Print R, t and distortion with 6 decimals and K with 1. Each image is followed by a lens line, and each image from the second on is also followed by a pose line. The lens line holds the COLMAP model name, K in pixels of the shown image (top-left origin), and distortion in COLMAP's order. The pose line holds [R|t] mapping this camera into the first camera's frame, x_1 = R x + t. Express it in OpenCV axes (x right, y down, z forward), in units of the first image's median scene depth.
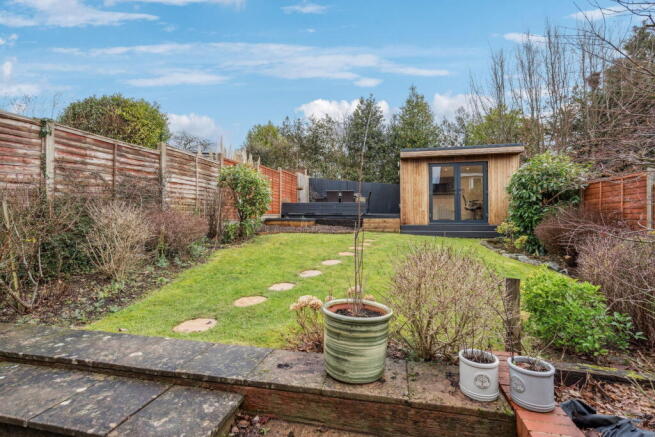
lens RADIAL K [[306.2, 0, 325.7], [0, 306.2, 218.4], [0, 0, 1]] dist [-0.001026, 0.000570]
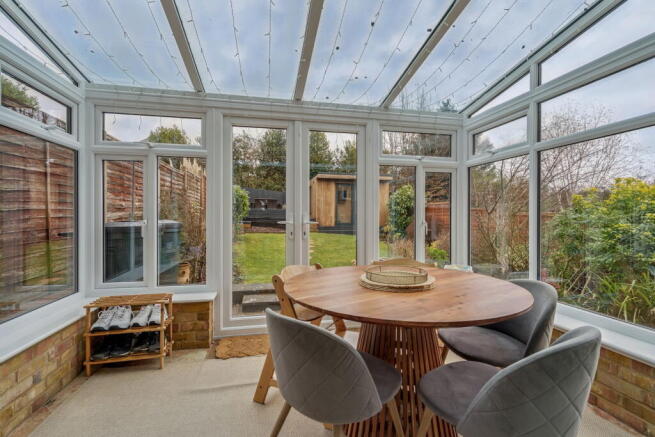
lens RADIAL K [[306.2, 0, 315.2], [0, 306.2, 216.3], [0, 0, 1]] dist [-0.001026, 0.000570]
pose [[0.917547, 0.010406, 0.397491, -0.313867], [-0.008643, 0.999943, -0.006225, -0.015457], [-0.397533, 0.002276, 0.917585, -0.267125]]
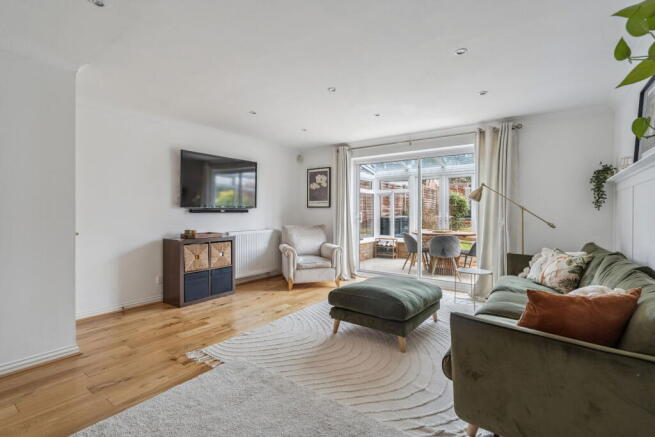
lens RADIAL K [[306.2, 0, 327.3], [0, 306.2, 217.0], [0, 0, 1]] dist [-0.001026, 0.000570]
pose [[0.921027, 0.022655, -0.388840, 0.481072], [-0.015088, 0.999633, 0.022506, -0.067640], [0.389207, -0.014862, 0.921031, -3.391886]]
